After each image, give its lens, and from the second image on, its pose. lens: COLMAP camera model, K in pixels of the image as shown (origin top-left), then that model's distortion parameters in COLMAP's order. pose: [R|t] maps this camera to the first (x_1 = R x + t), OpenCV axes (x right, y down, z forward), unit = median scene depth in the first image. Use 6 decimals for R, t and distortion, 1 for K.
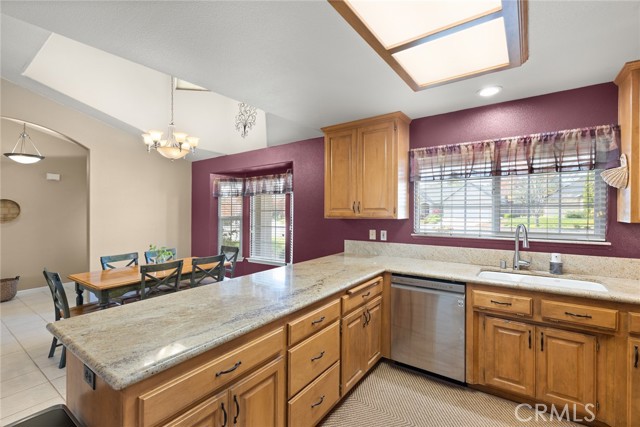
lens RADIAL K [[287.6, 0, 321.8], [0, 287.6, 212.4], [0, 0, 1]] dist [0.008452, 0.000378]
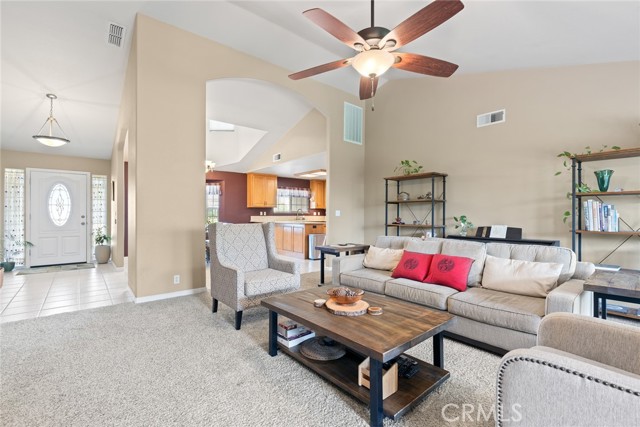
lens RADIAL K [[287.6, 0, 325.7], [0, 287.6, 213.8], [0, 0, 1]] dist [0.008452, 0.000378]
pose [[0.224146, 0.009885, 0.974505, -3.033720], [0.006399, 0.999912, -0.011615, 0.148449], [-0.974535, 0.008839, 0.224063, -0.289019]]
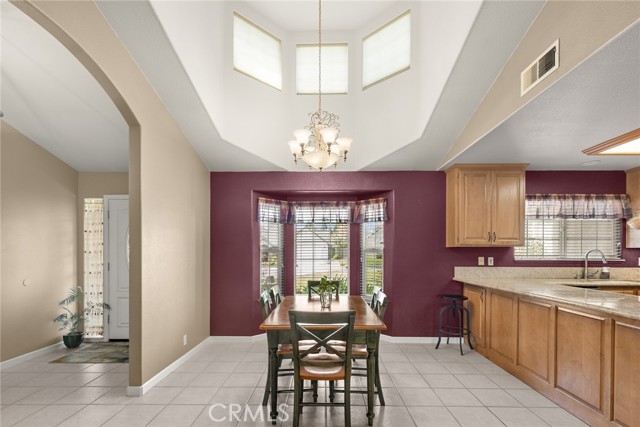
lens RADIAL K [[311.8, 0, 318.7], [0, 311.8, 252.7], [0, 0, 1]] dist [0.000997, 0.000058]
pose [[0.810722, 0.005605, 0.585405, -1.417239], [-0.001791, 0.999973, -0.007094, 0.067801], [-0.585429, 0.004703, 0.810710, 0.445359]]
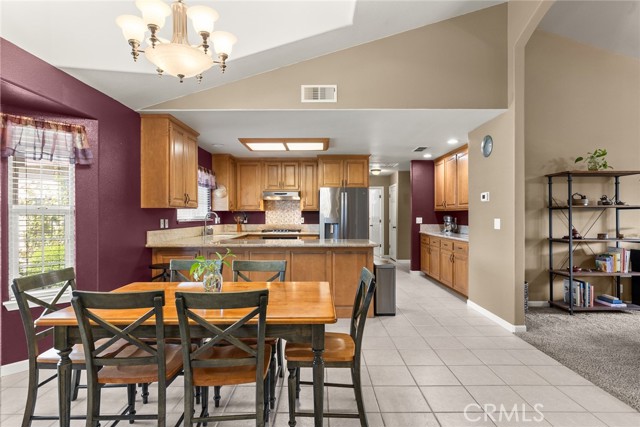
lens RADIAL K [[347.7, 0, 330.2], [0, 347.7, 215.2], [0, 0, 1]] dist [0.009514, -0.004235]
pose [[-0.600994, 0.006986, 0.799223, -1.618593], [0.013222, 0.999912, 0.001203, 0.066330], [-0.799144, 0.011290, -0.601033, 1.633784]]
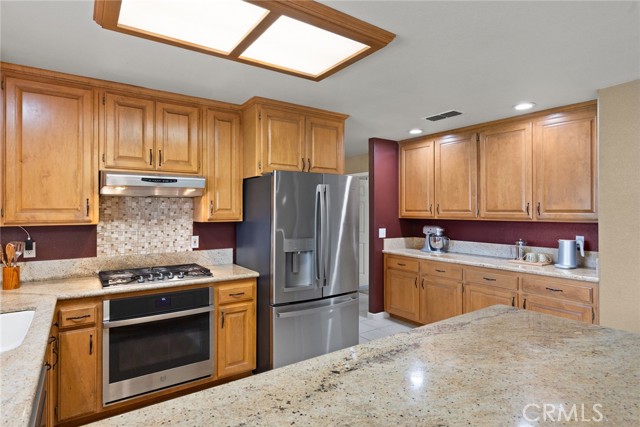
lens RADIAL K [[347.7, 0, 328.8], [0, 347.7, 210.6], [0, 0, 1]] dist [0.009514, -0.004235]
pose [[-0.949539, 0.005483, 0.313602, -0.131814], [0.008394, 0.999933, 0.007934, -0.009891], [-0.313538, 0.010166, -0.949521, 1.183611]]
